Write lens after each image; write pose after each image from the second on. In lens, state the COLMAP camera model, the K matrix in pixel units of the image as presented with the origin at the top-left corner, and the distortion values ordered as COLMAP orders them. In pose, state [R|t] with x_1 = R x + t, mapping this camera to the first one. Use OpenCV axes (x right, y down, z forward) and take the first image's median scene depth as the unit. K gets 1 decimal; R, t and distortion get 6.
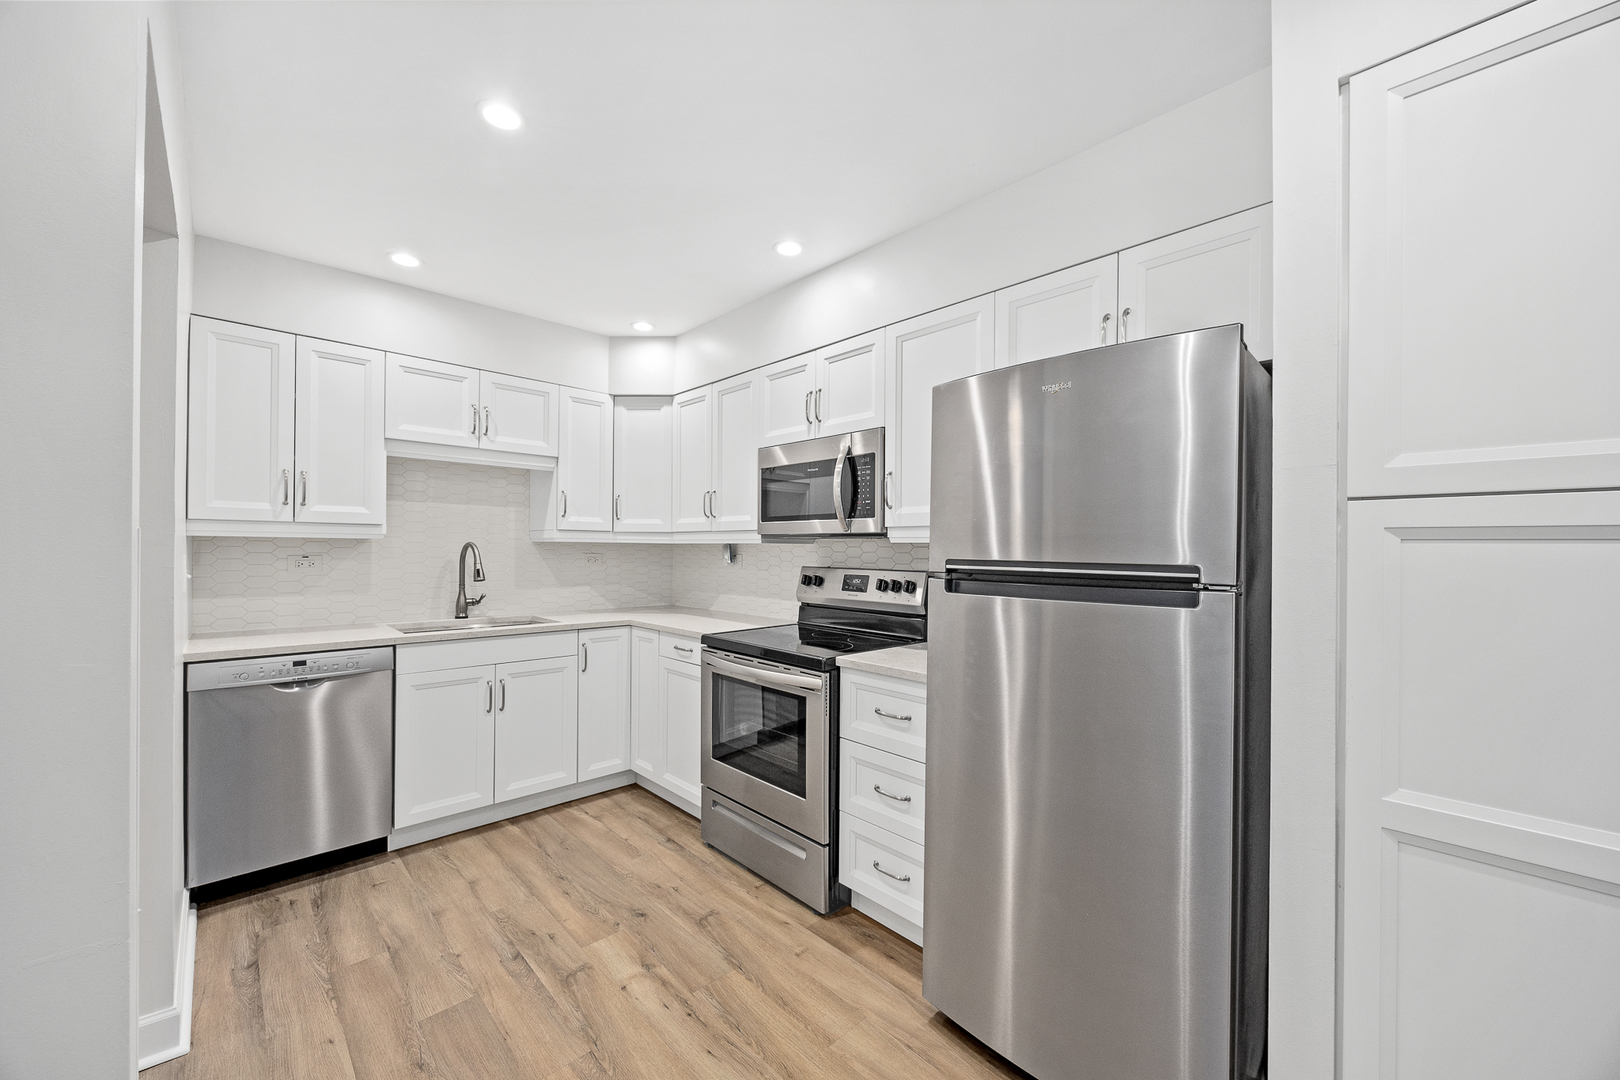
lens RADIAL K [[621.9, 0, 808.7], [0, 621.9, 548.4], [0, 0, 1]] dist [-0.002757, -0.000210]
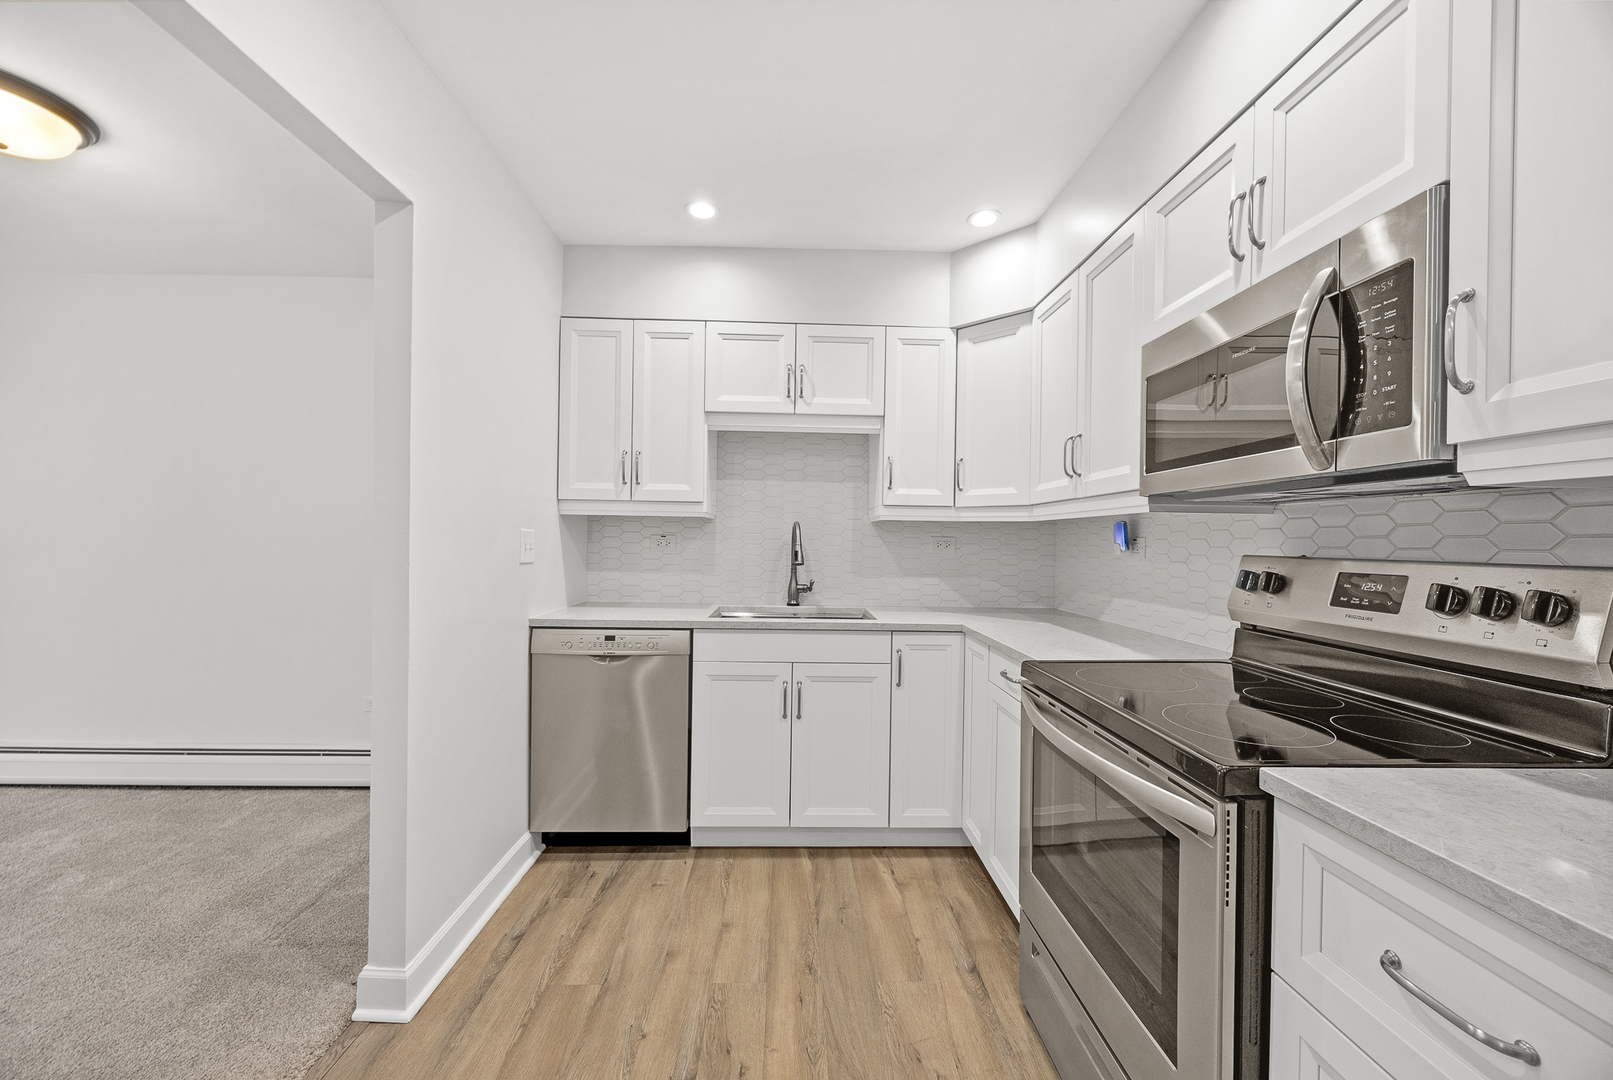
lens RADIAL K [[619.2, 0, 801.5], [0, 619.2, 543.7], [0, 0, 1]] dist [-0.002757, -0.000210]
pose [[0.742973, 0.007104, -0.669283, 0.073224], [-0.007864, 0.999967, 0.001883, 0.024582], [0.669275, 0.003864, 0.743005, 0.408129]]
